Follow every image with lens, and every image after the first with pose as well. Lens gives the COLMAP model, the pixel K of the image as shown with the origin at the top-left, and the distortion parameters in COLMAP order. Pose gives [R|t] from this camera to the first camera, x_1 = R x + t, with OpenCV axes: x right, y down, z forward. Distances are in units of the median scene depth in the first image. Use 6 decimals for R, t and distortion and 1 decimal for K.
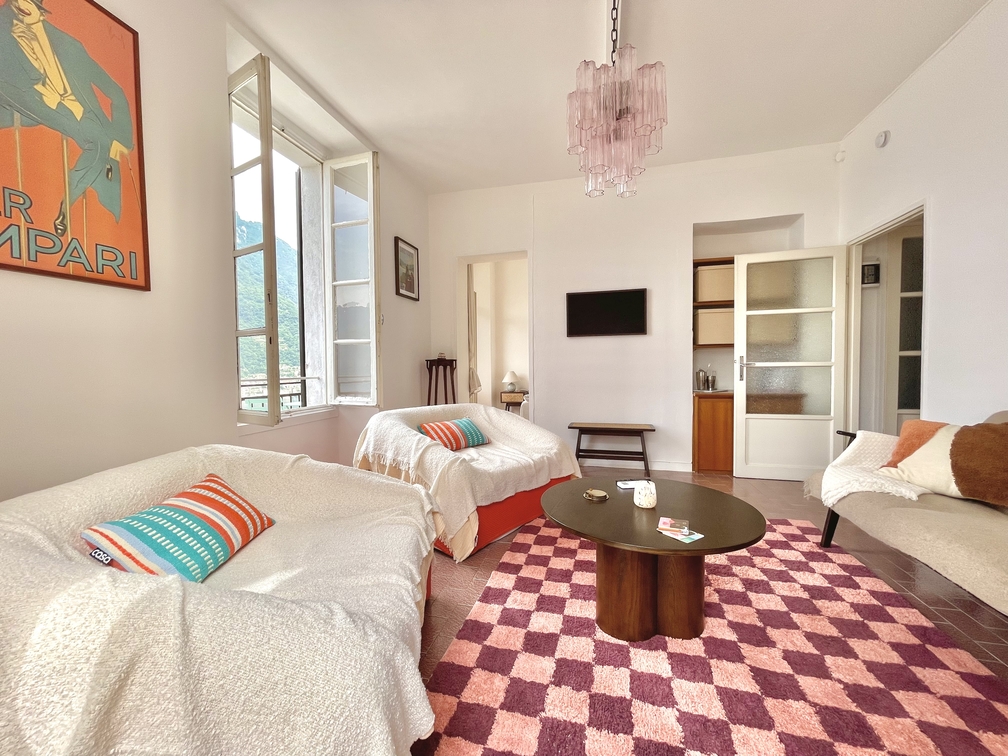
lens RADIAL K [[407.1, 0, 495.1], [0, 407.1, 382.2], [0, 0, 1]] dist [0.004958, 0.003513]
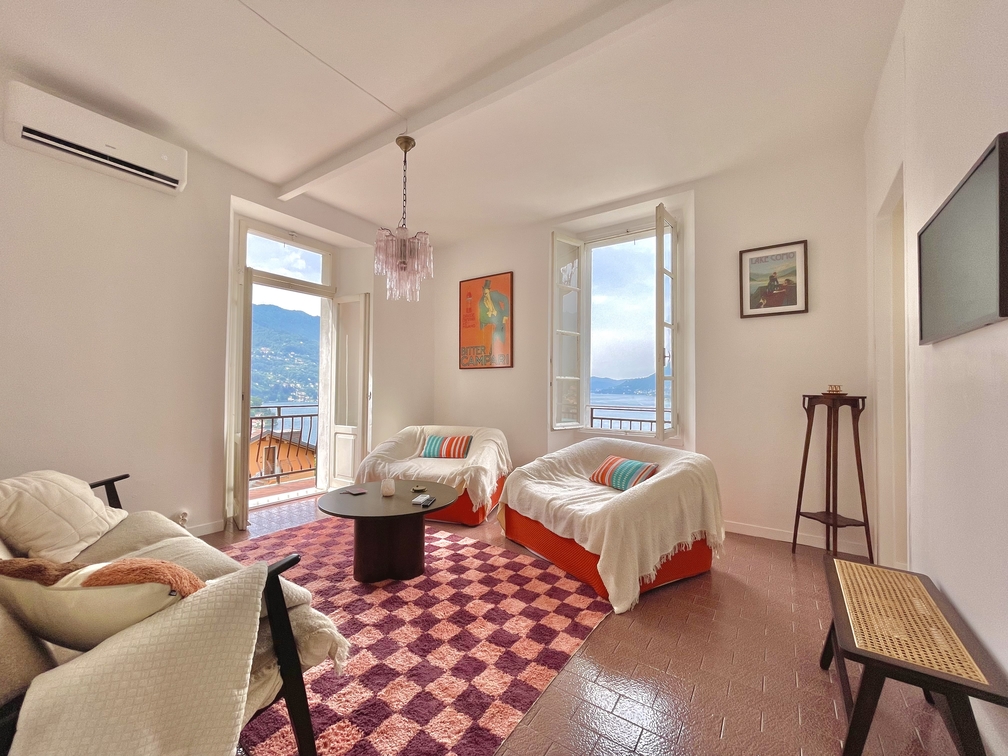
lens RADIAL K [[407.1, 0, 497.8], [0, 407.1, 379.4], [0, 0, 1]] dist [0.004958, 0.003513]
pose [[-0.321702, -0.018620, -0.946658, 1.219137], [-0.042558, 0.999081, -0.005188, -0.102397], [0.945884, 0.038619, -0.322199, 1.337124]]
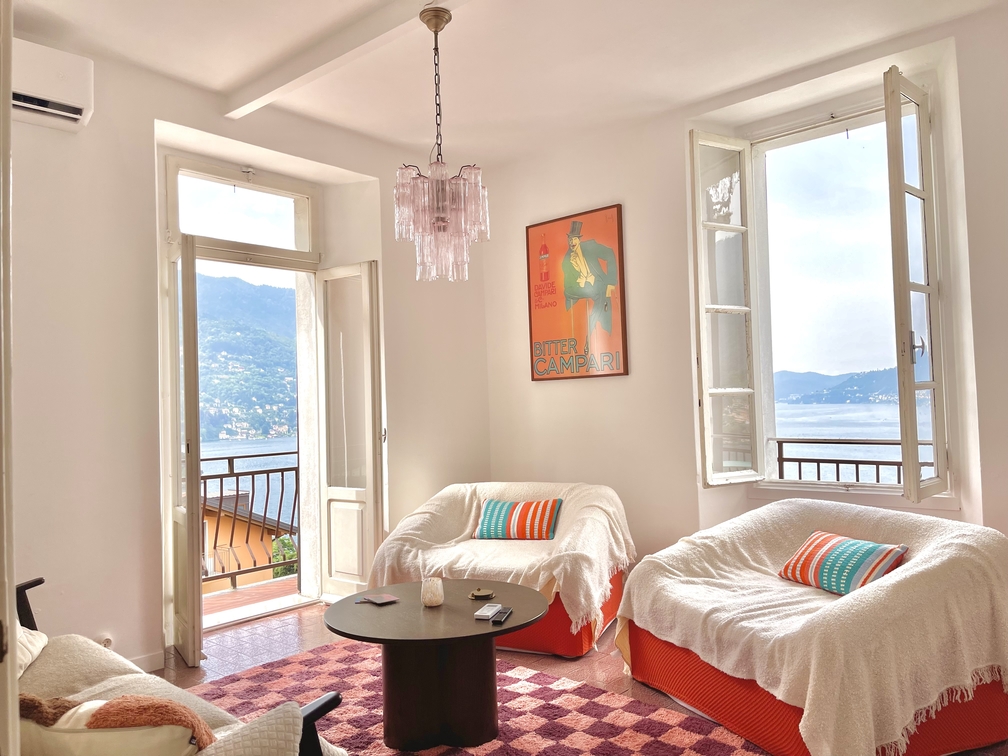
lens RADIAL K [[761.3, 0, 503.3], [0, 761.3, 380.8], [0, 0, 1]] dist [0.076040, -0.085391]
pose [[-0.432128, -0.009327, -0.901764, 1.347227], [-0.000078, 0.999947, -0.010305, -0.136121], [0.901812, -0.004383, -0.432106, 1.359298]]
